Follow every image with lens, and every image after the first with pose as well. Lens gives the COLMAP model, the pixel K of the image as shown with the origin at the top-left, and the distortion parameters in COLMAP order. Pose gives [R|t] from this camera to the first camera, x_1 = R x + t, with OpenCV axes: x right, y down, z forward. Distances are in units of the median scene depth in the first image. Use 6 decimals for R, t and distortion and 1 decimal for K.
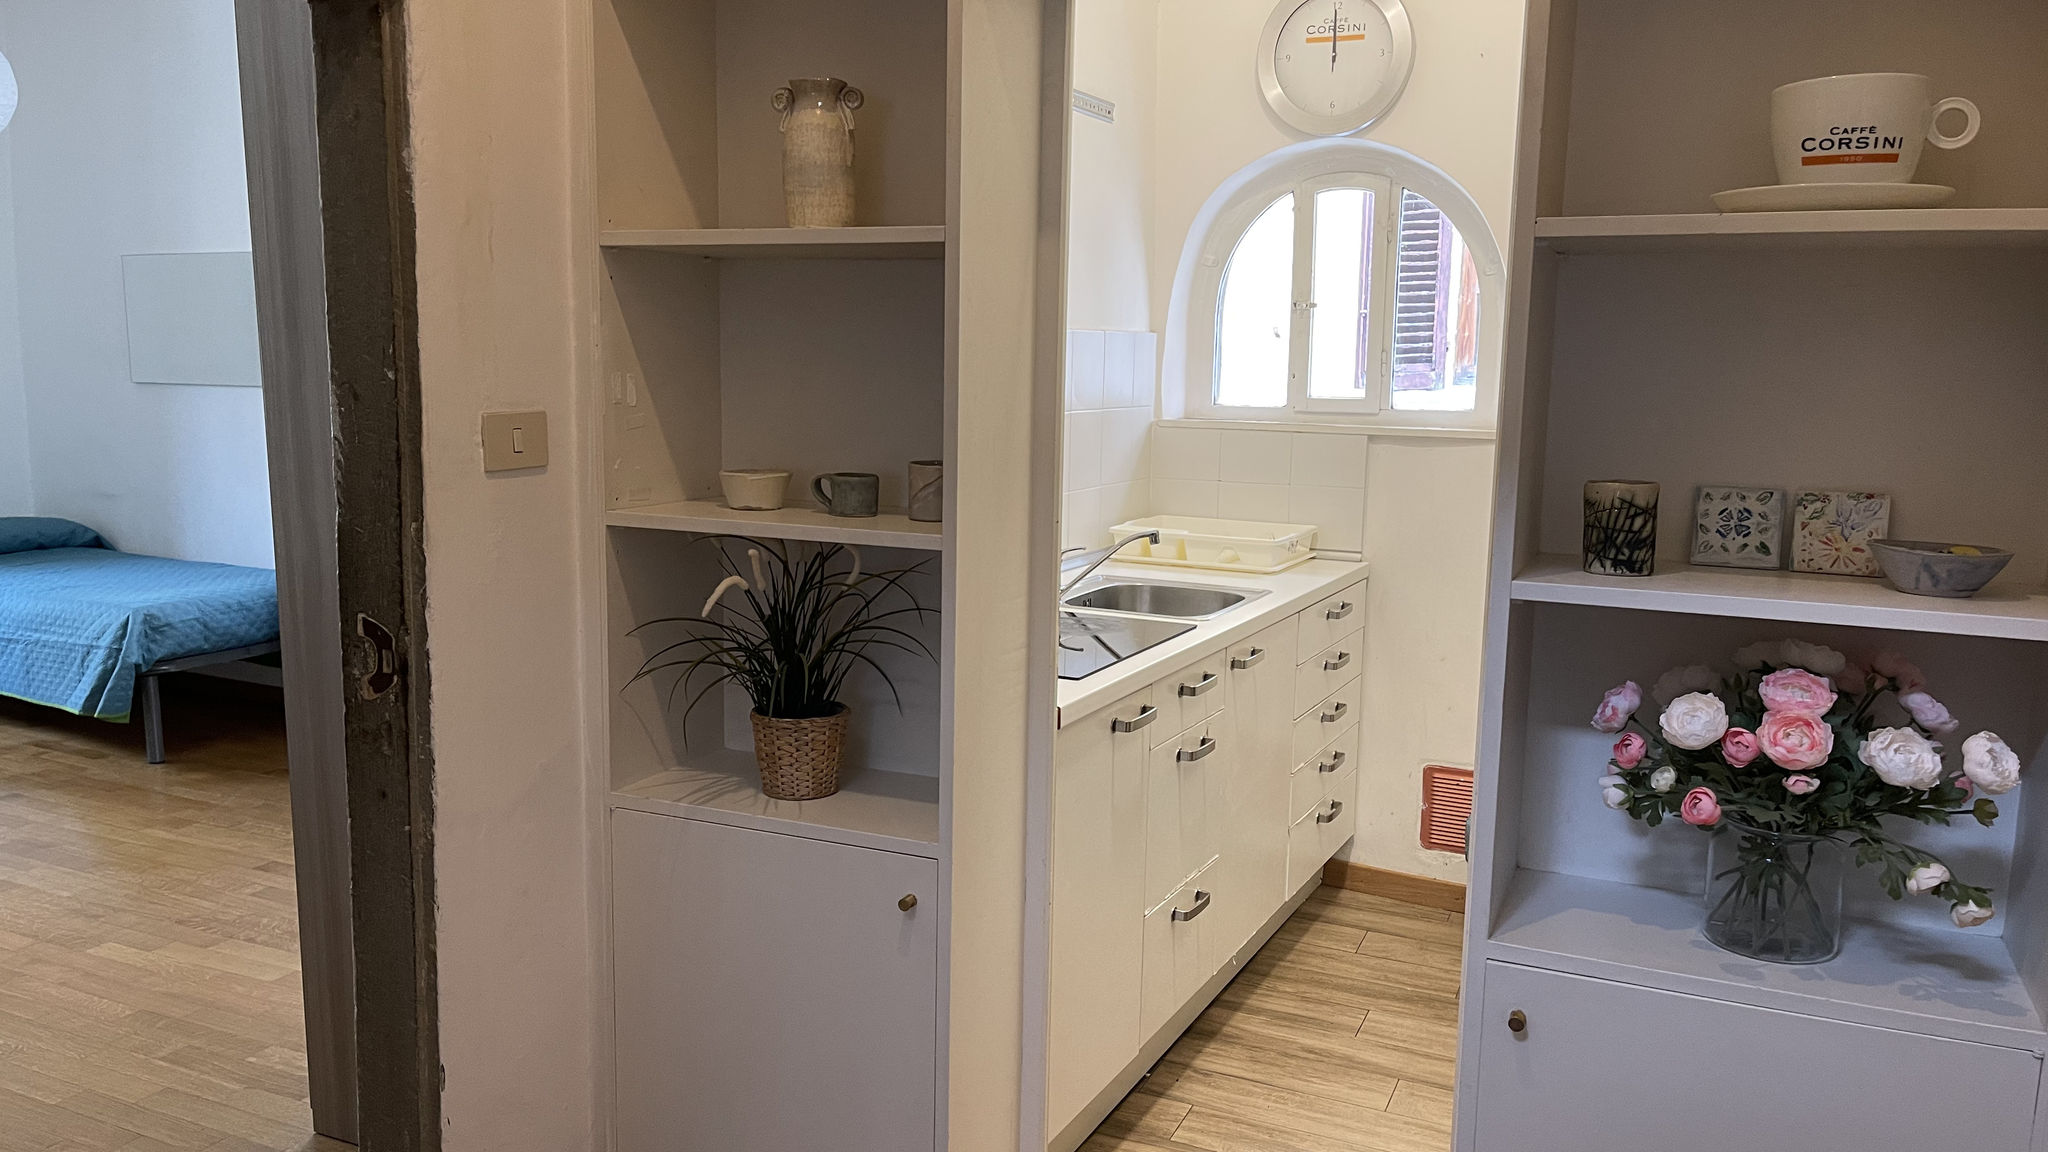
lens RADIAL K [[1537.6, 0, 1009.8], [0, 1537.6, 577.1], [0, 0, 1]] dist [0.064339, -0.084216]
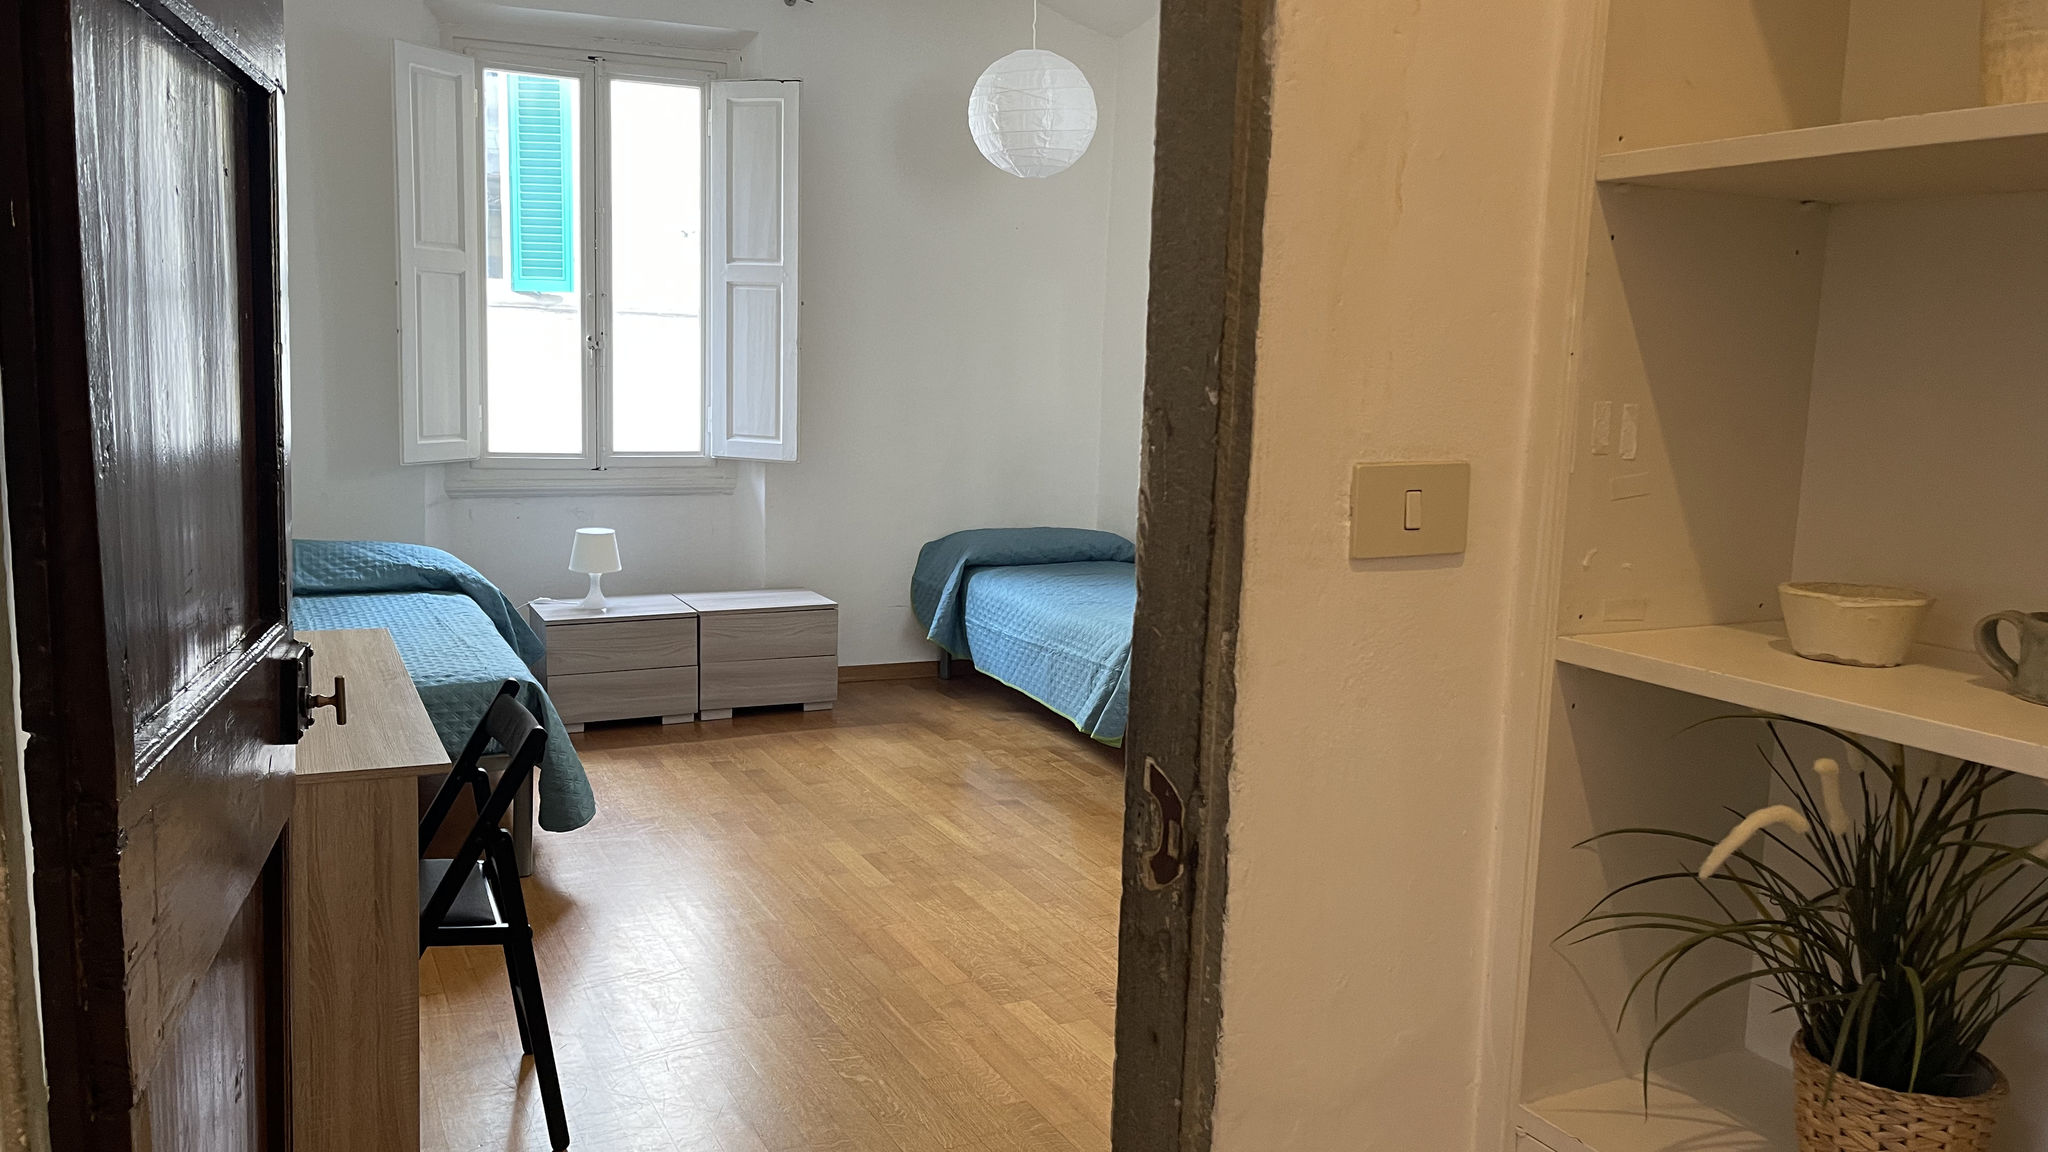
lens RADIAL K [[1537.6, 0, 1008.1], [0, 1537.6, 571.1], [0, 0, 1]] dist [0.064339, -0.084216]
pose [[0.779453, 0.092390, -0.619610, -0.059703], [-0.106367, 0.994222, 0.014442, -0.051196], [0.617365, 0.054649, 0.784777, 0.391507]]
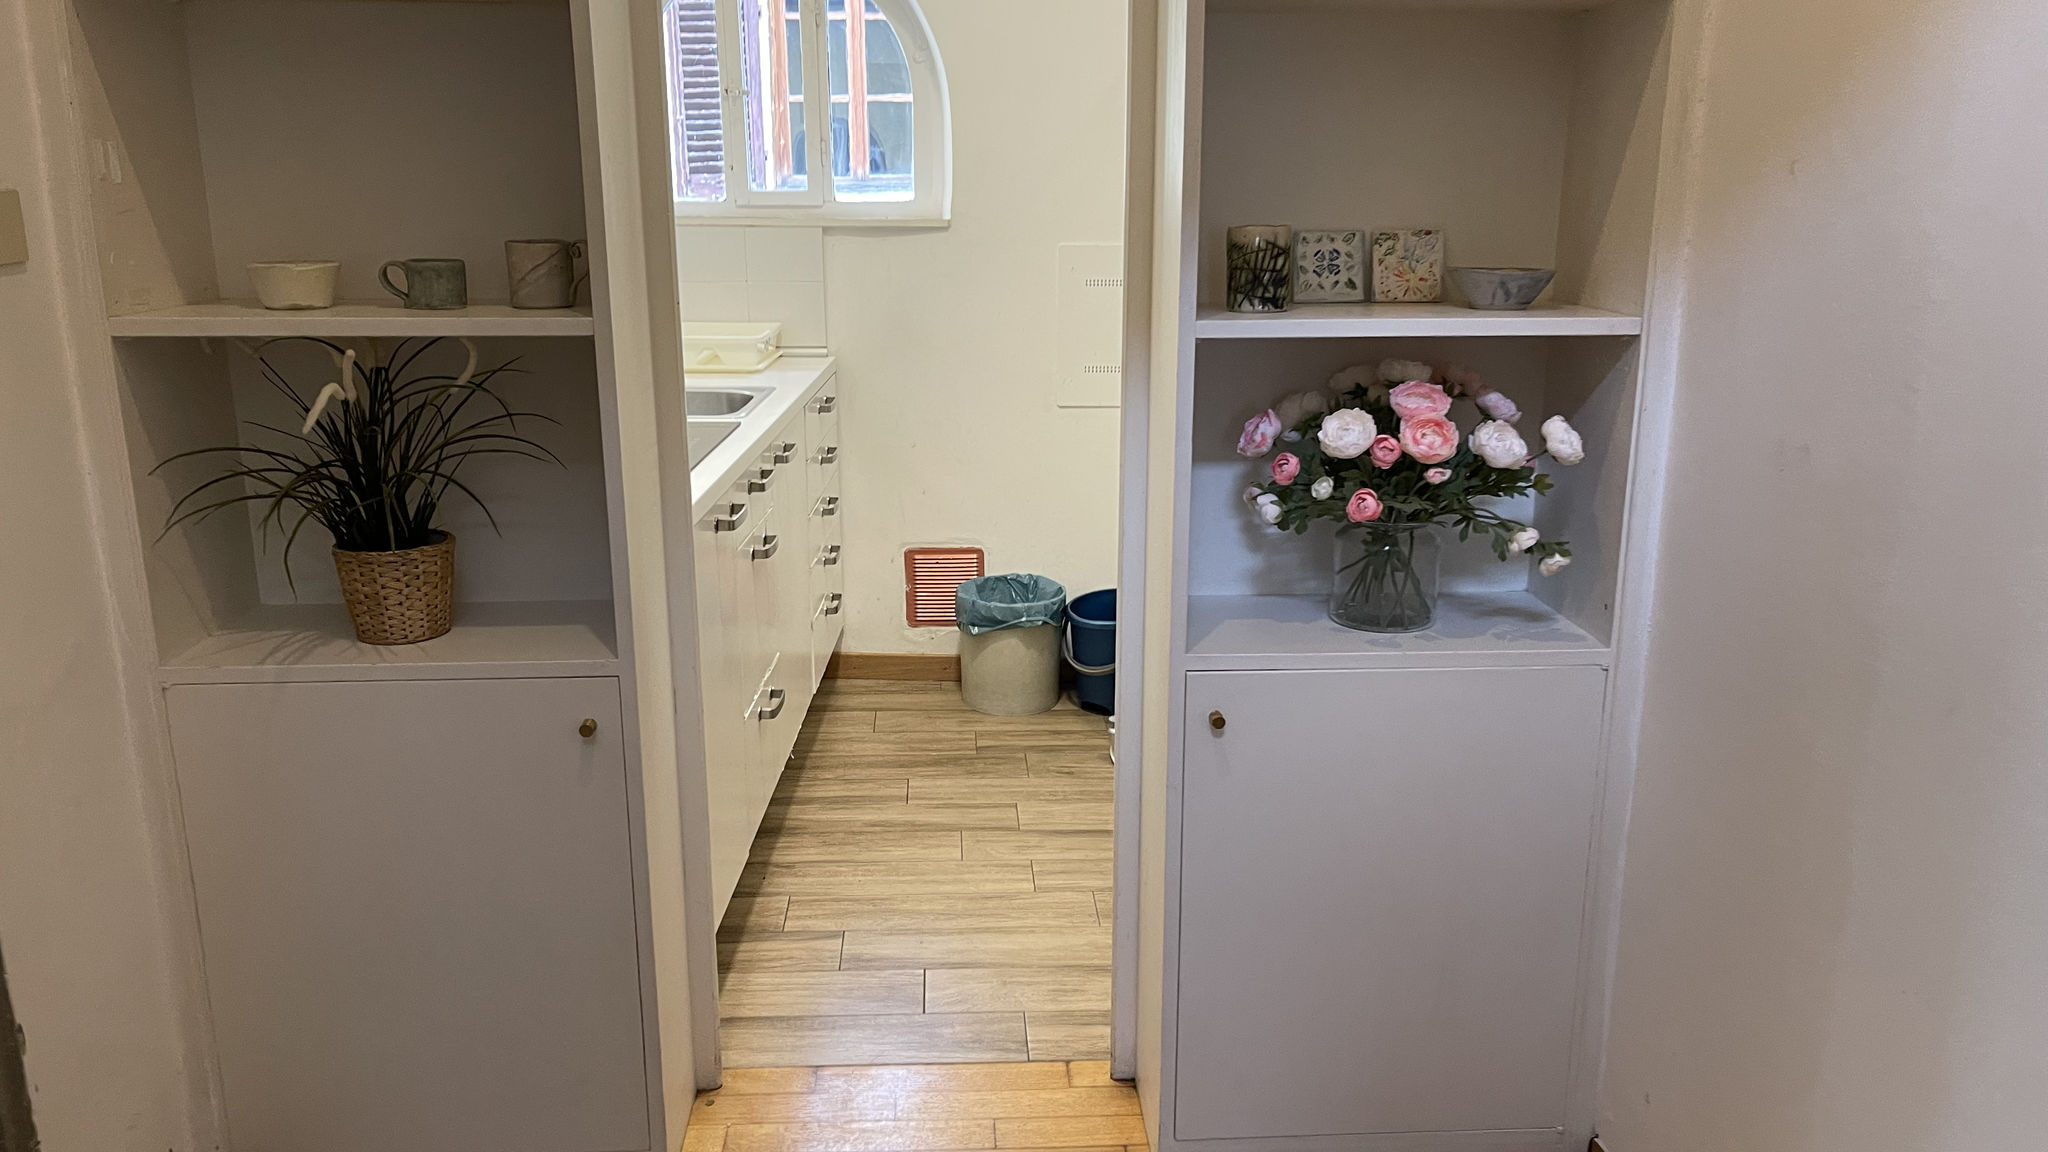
lens RADIAL K [[1537.6, 0, 1022.6], [0, 1537.6, 582.7], [0, 0, 1]] dist [0.064339, -0.084216]
pose [[0.887589, -0.132488, 0.441173, -0.205909], [0.081876, 0.987871, 0.131940, 0.022899], [-0.453302, -0.080986, 0.887670, 0.065873]]
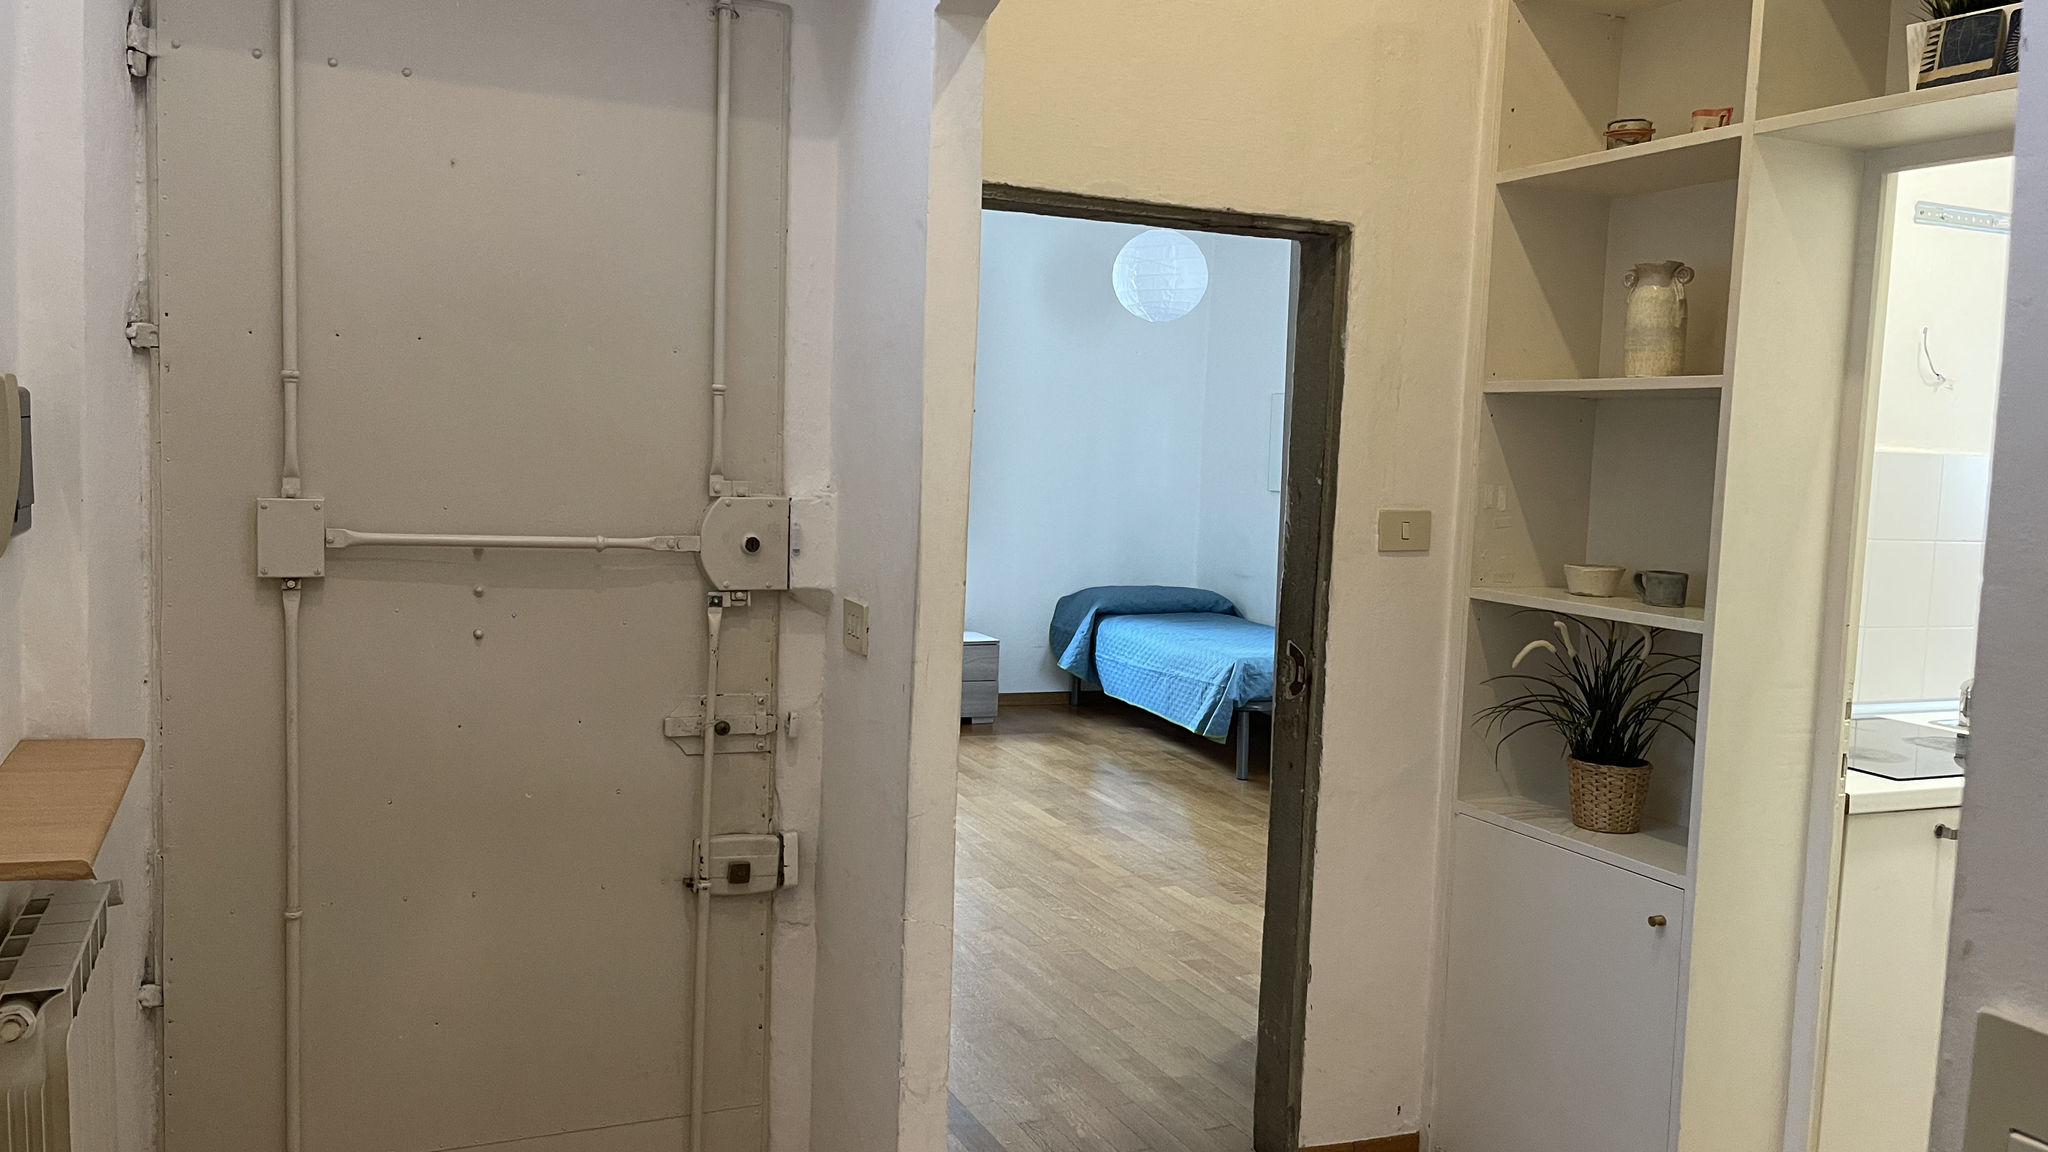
lens RADIAL K [[1537.6, 0, 1011.2], [0, 1537.6, 548.4], [0, 0, 1]] dist [0.064339, -0.084216]
pose [[0.754976, 0.057754, -0.653204, 0.297537], [-0.120625, 0.991347, -0.051769, 0.039369], [0.644562, 0.117877, 0.755410, -0.260550]]
